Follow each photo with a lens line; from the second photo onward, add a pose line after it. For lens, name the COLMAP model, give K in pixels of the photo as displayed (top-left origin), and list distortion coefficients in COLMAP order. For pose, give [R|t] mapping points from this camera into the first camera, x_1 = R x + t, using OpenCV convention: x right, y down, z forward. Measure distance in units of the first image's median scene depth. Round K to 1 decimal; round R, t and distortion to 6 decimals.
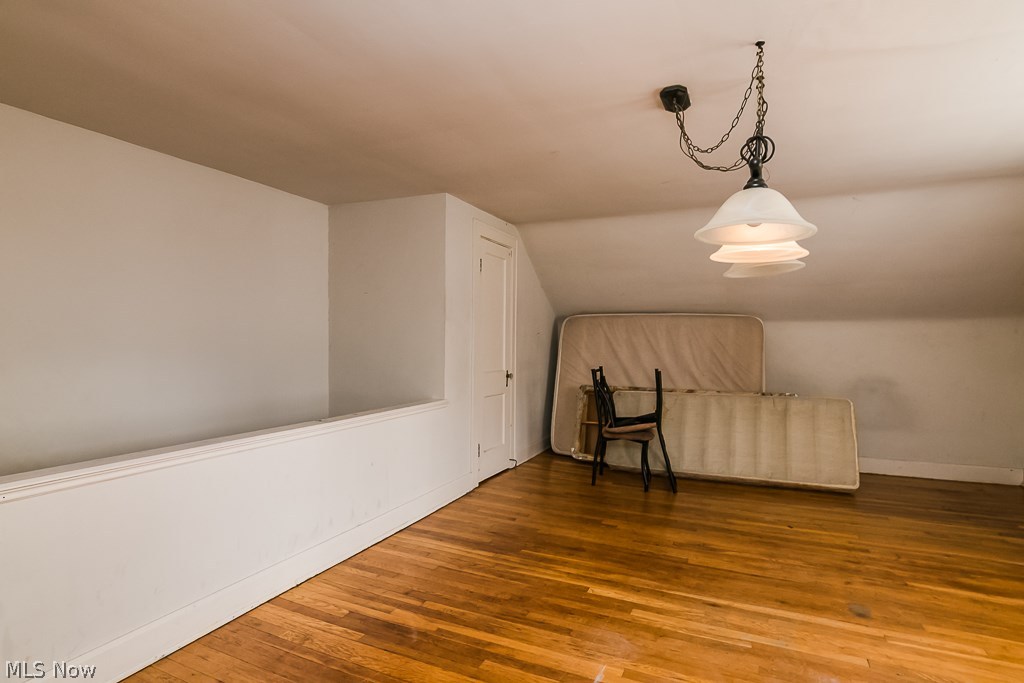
lens RADIAL K [[524.9, 0, 504.6], [0, 524.9, 350.4], [0, 0, 1]] dist [-0.000128, 0.002352]
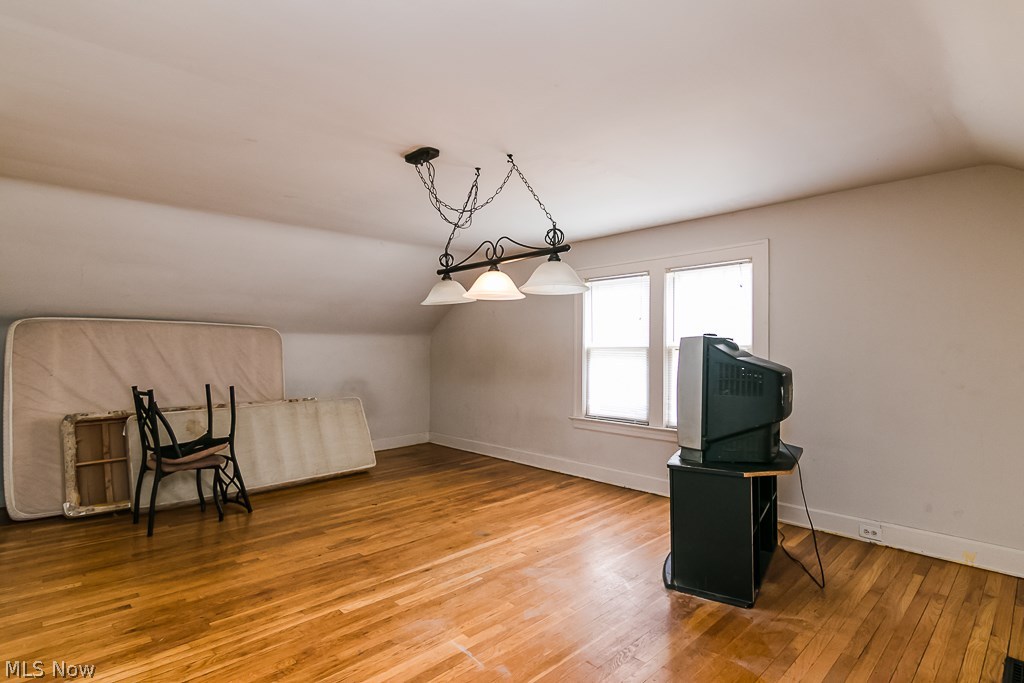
lens RADIAL K [[524.9, 0, 502.7], [0, 524.9, 335.6], [0, 0, 1]] dist [-0.000128, 0.002352]
pose [[0.369318, 0.015953, 0.929166, -0.493276], [0.019941, 0.999486, -0.025086, -0.020632], [-0.929089, 0.027793, 0.368810, 0.263906]]
